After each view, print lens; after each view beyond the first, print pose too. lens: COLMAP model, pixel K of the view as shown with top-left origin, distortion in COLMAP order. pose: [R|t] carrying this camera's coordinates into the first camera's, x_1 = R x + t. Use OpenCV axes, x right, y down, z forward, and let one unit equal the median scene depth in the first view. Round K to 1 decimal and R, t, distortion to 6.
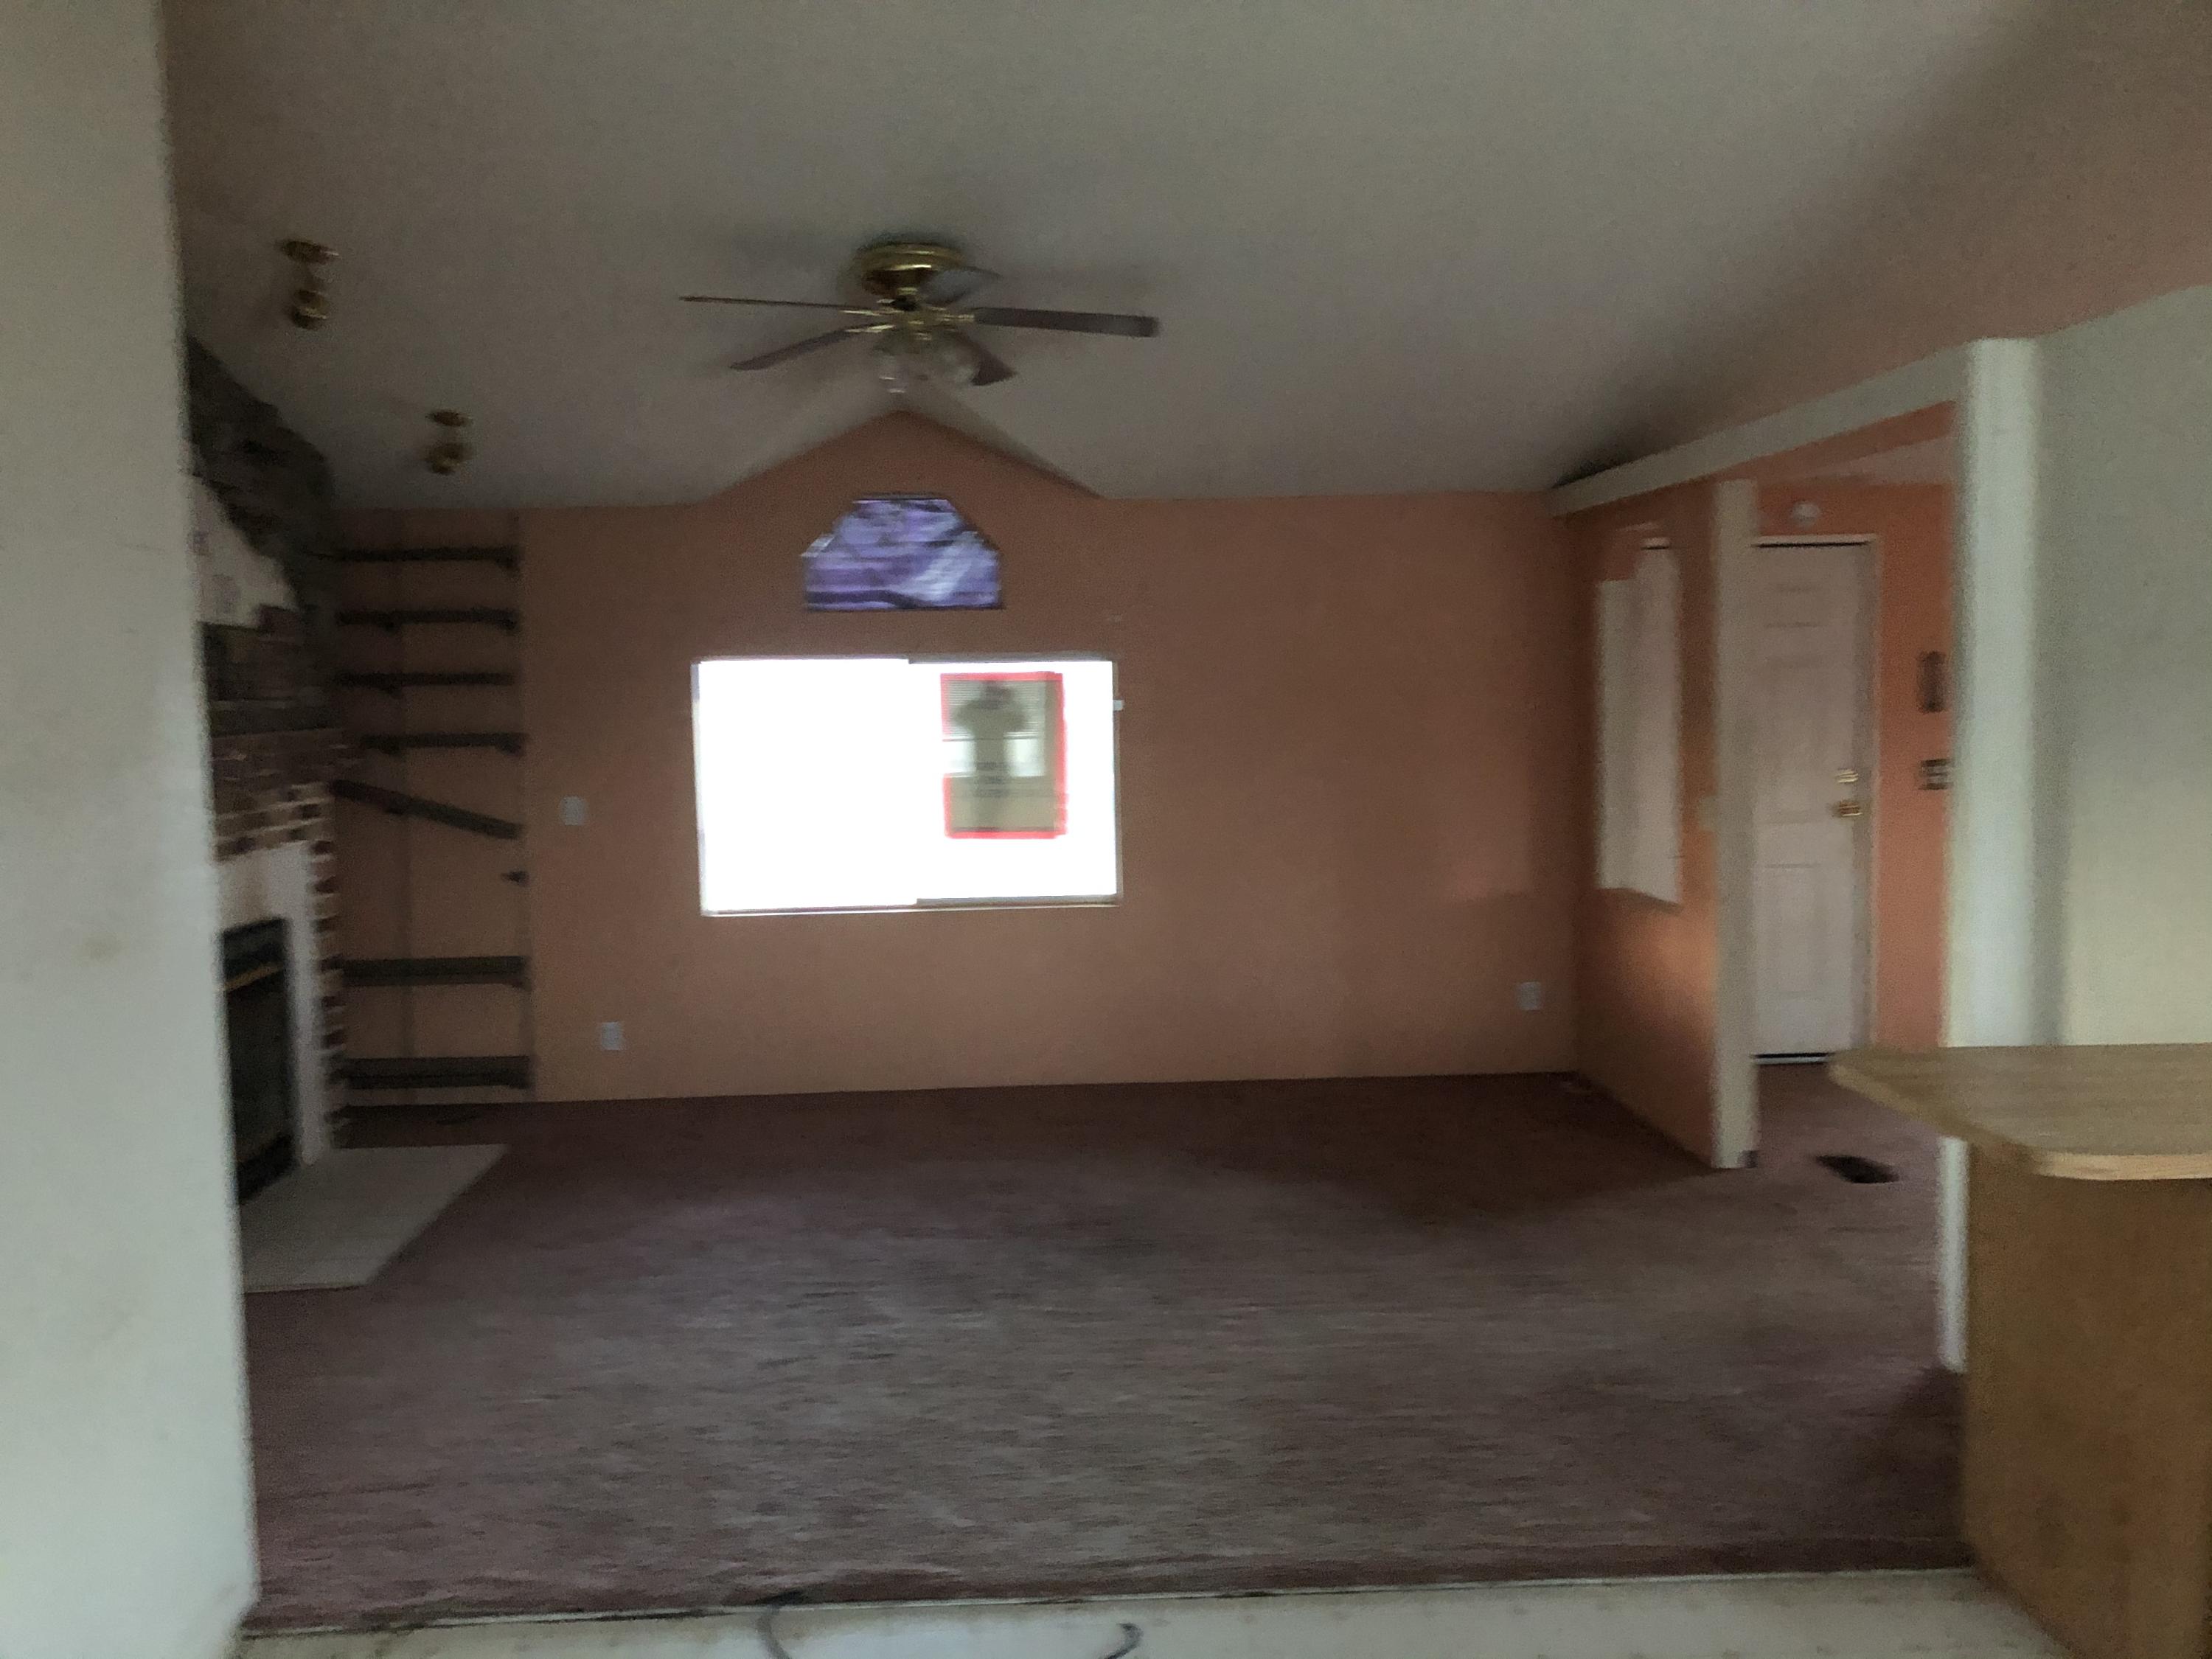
lens RADIAL K [[1883.0, 0, 1098.4], [0, 1883.0, 921.9], [0, 0, 1]] dist [0.104556, -0.241513]
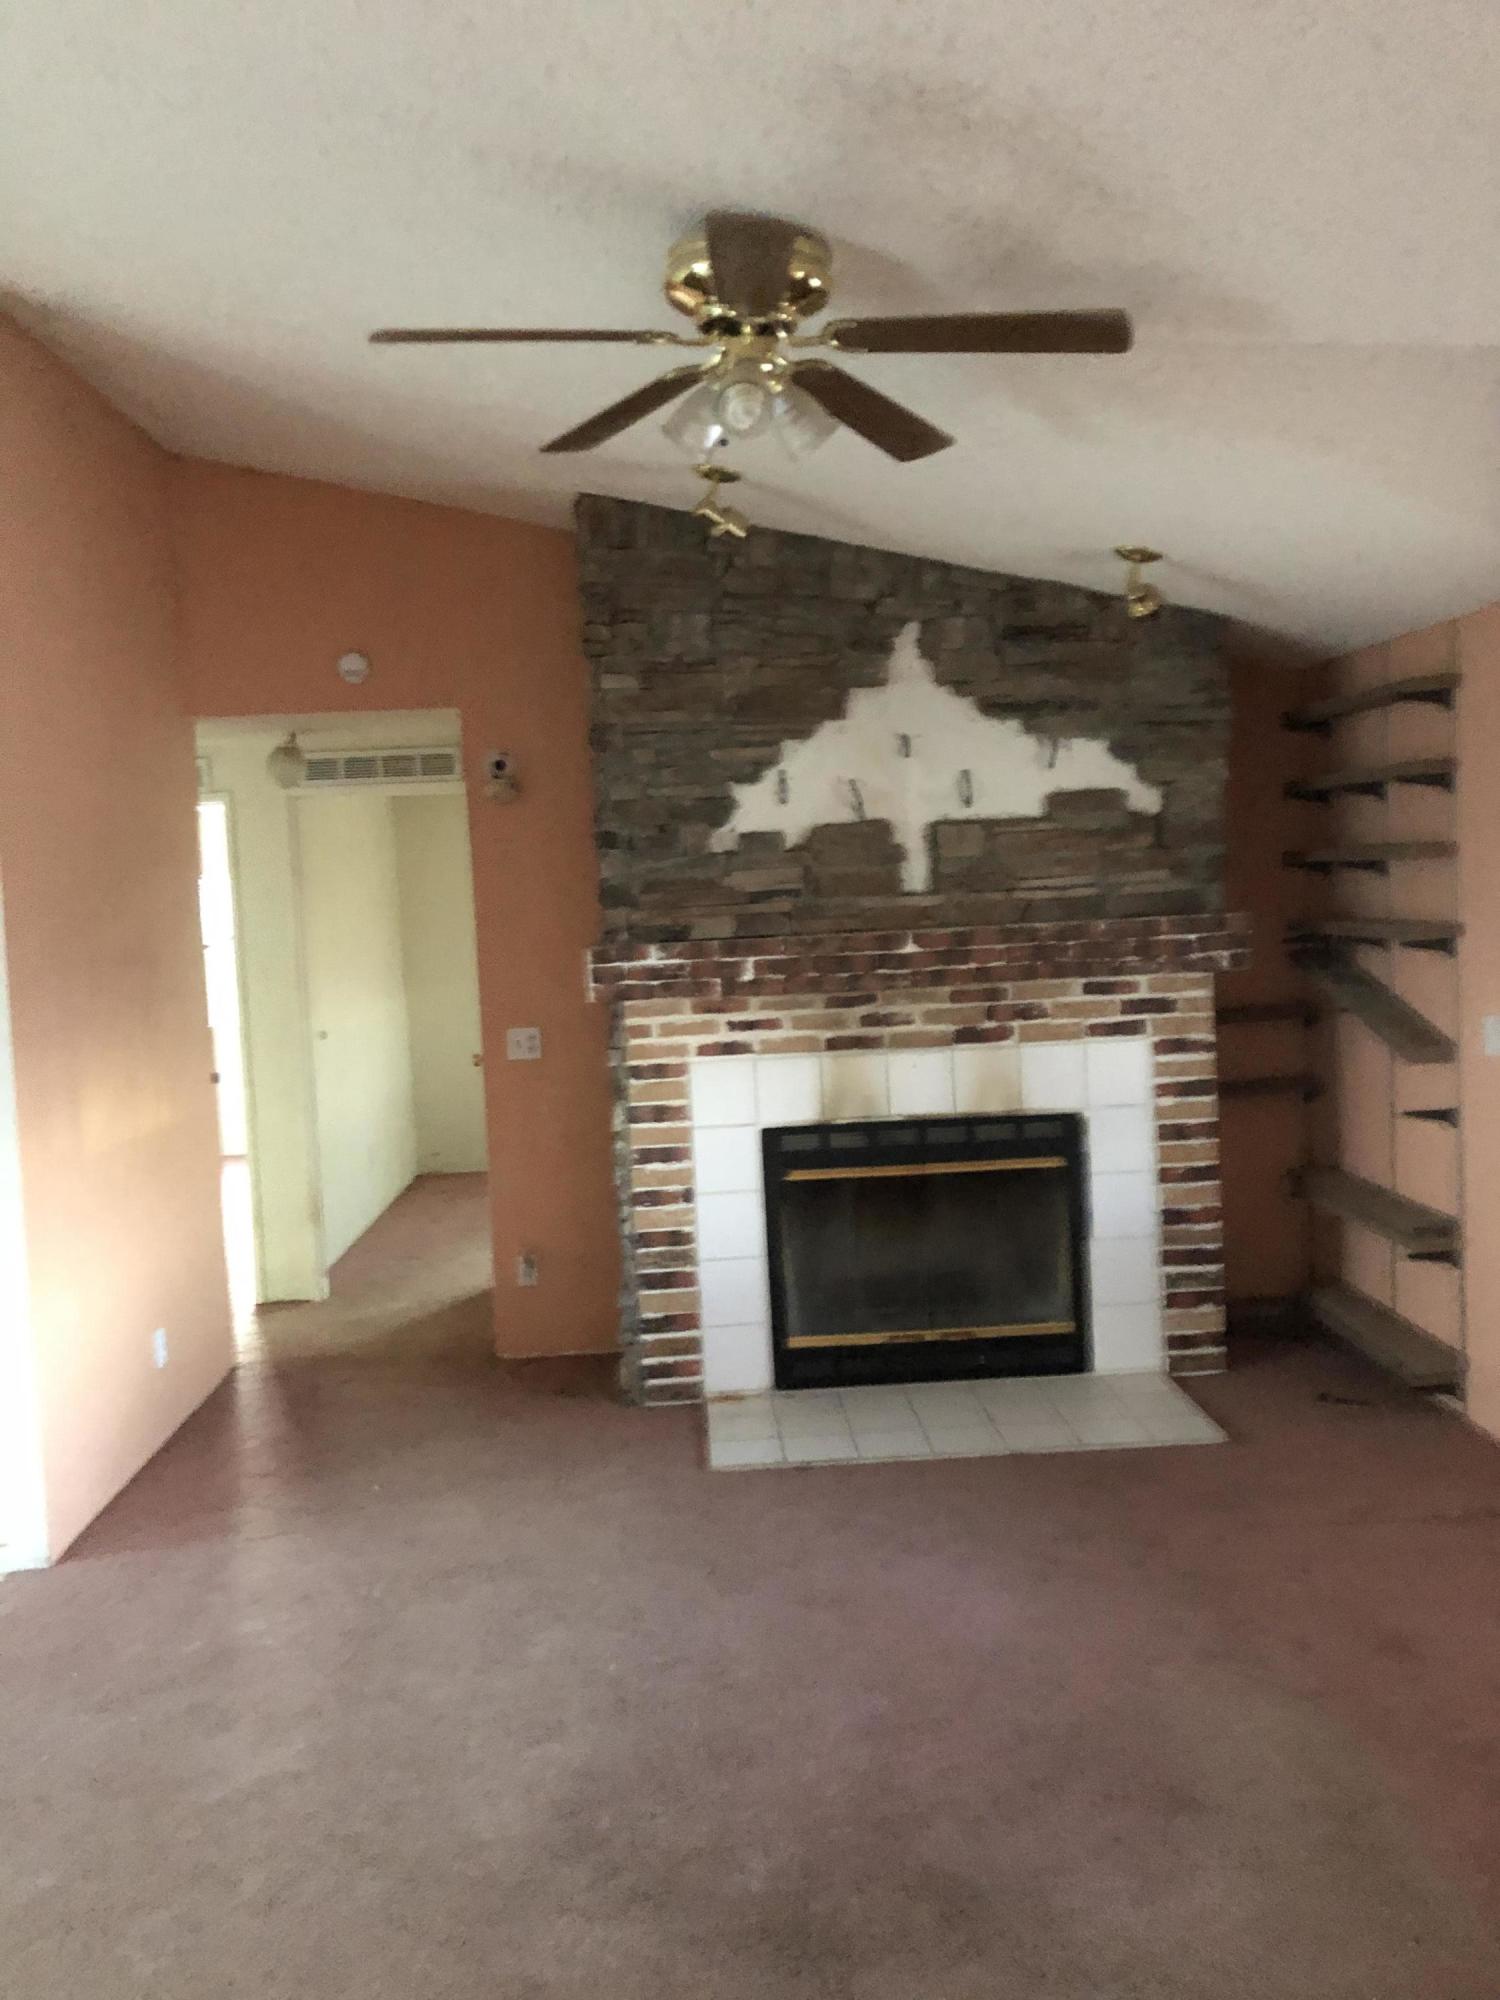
lens RADIAL K [[1702.6, 0, 750.0], [0, 1702.6, 1000.0], [0, 0, 1]] dist [0.104556, -0.241513]
pose [[-0.035199, 0.100825, -0.994281, 0.435209], [-0.076954, 0.991671, 0.103284, -0.137258], [0.996413, 0.080150, -0.027147, 0.863511]]
